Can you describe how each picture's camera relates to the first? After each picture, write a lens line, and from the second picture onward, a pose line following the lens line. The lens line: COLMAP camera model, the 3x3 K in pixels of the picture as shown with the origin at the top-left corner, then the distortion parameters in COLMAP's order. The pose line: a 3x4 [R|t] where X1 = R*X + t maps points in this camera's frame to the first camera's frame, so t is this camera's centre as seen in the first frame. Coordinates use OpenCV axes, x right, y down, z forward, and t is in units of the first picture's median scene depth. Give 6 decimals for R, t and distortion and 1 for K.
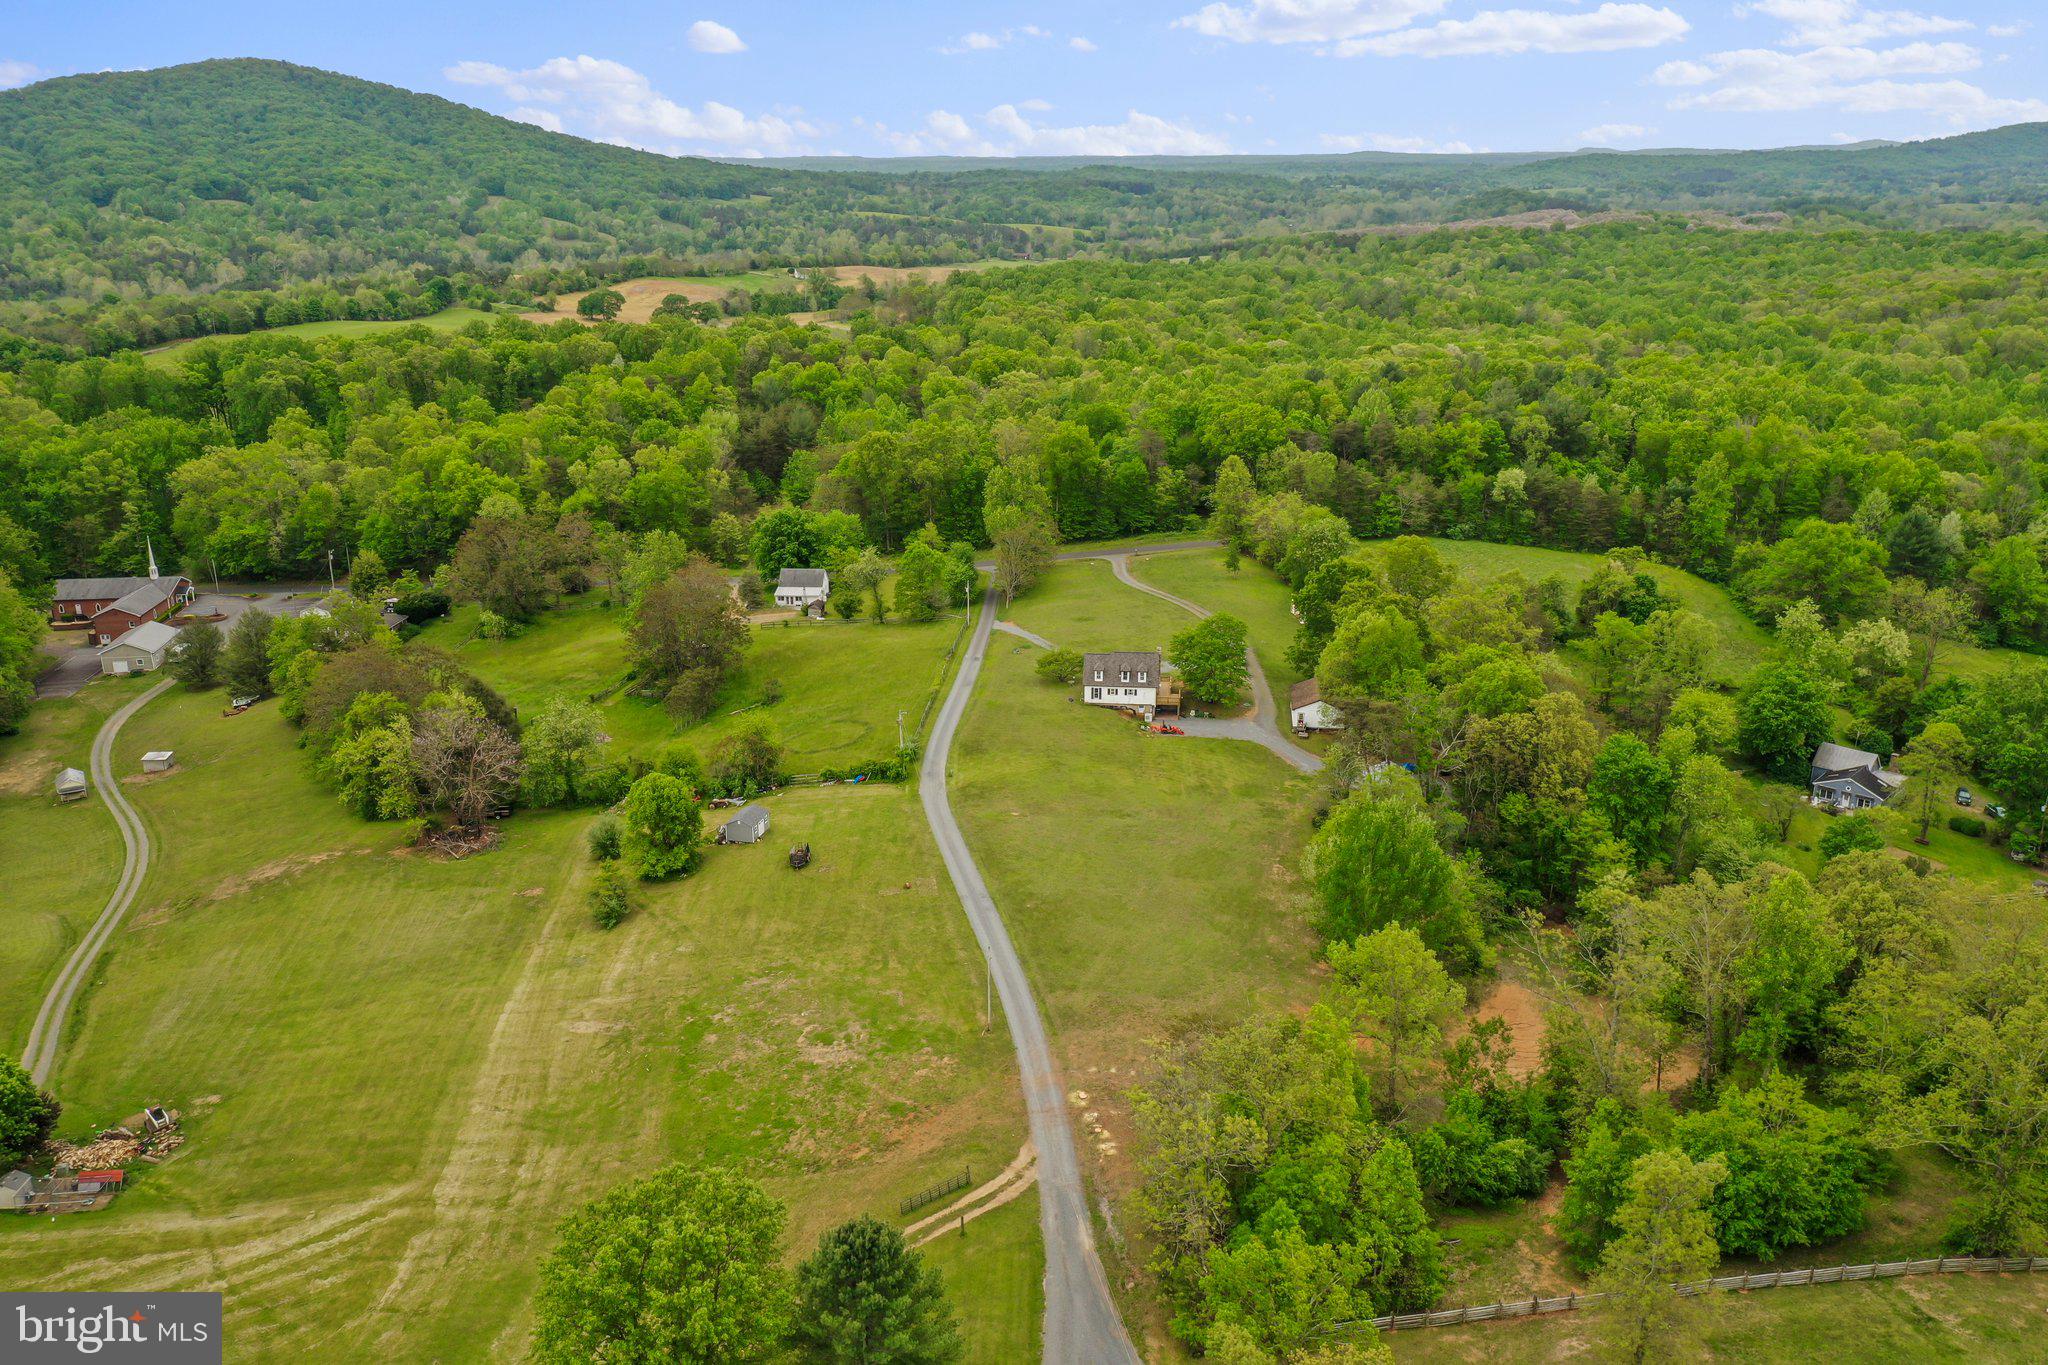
lens RADIAL K [[1590.3, 0, 1017.3], [0, 1590.3, 680.1], [0, 0, 1]] dist [-0.014306, -0.000658]
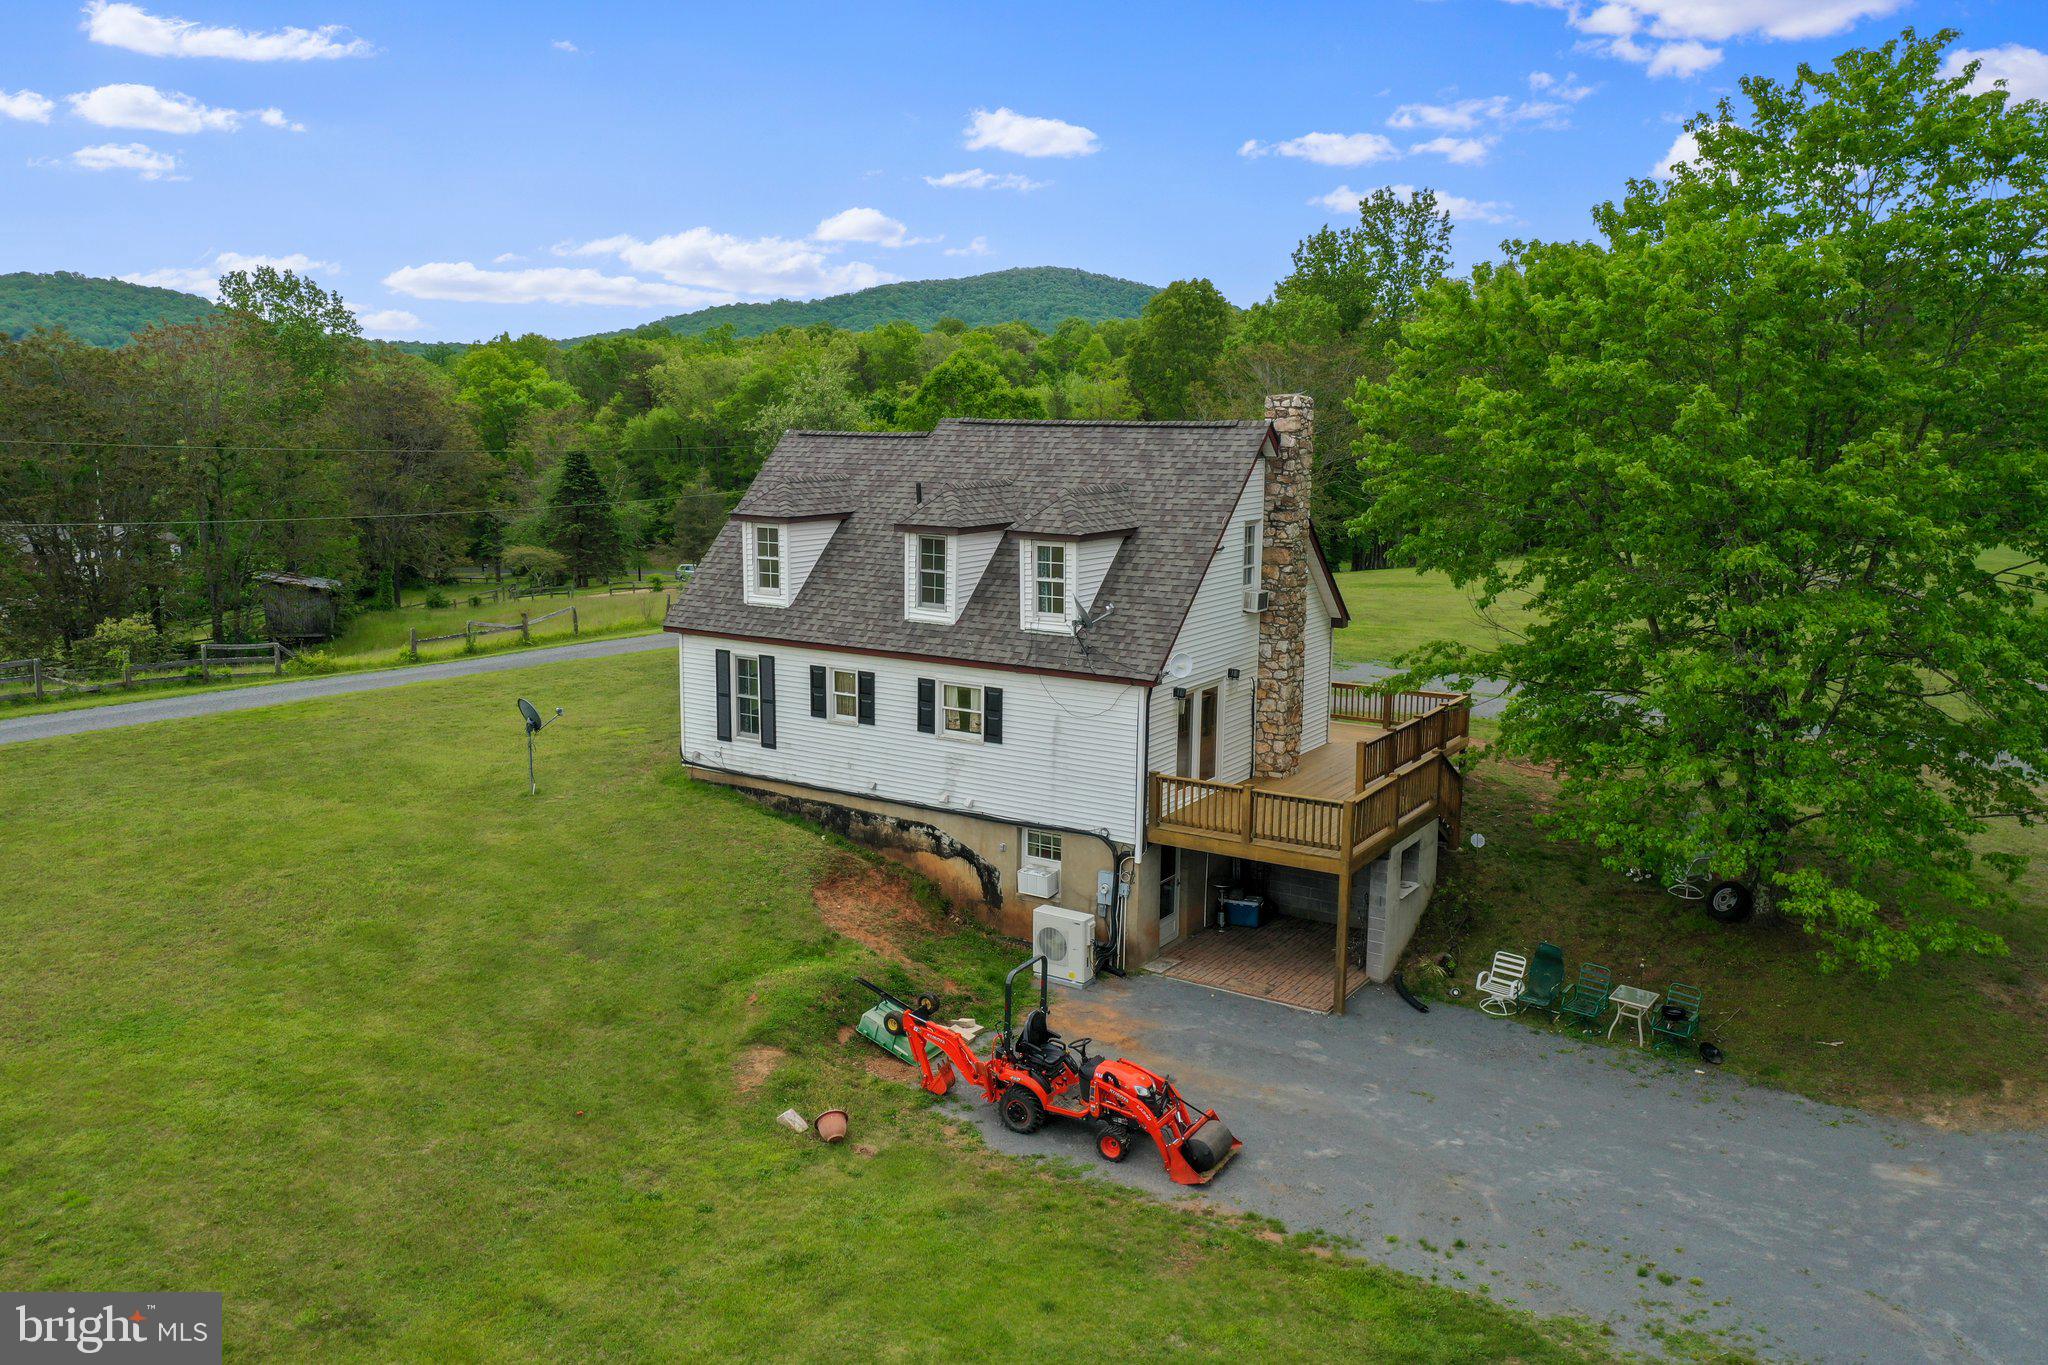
lens RADIAL K [[1590.3, 0, 1017.3], [0, 1590.3, 680.1], [0, 0, 1]] dist [-0.014306, -0.000658]
pose [[0.884141, 0.081272, -0.460097, 0.129119], [-0.147214, 0.983053, -0.109246, 0.017783], [0.443421, 0.164321, 0.881122, 0.894127]]
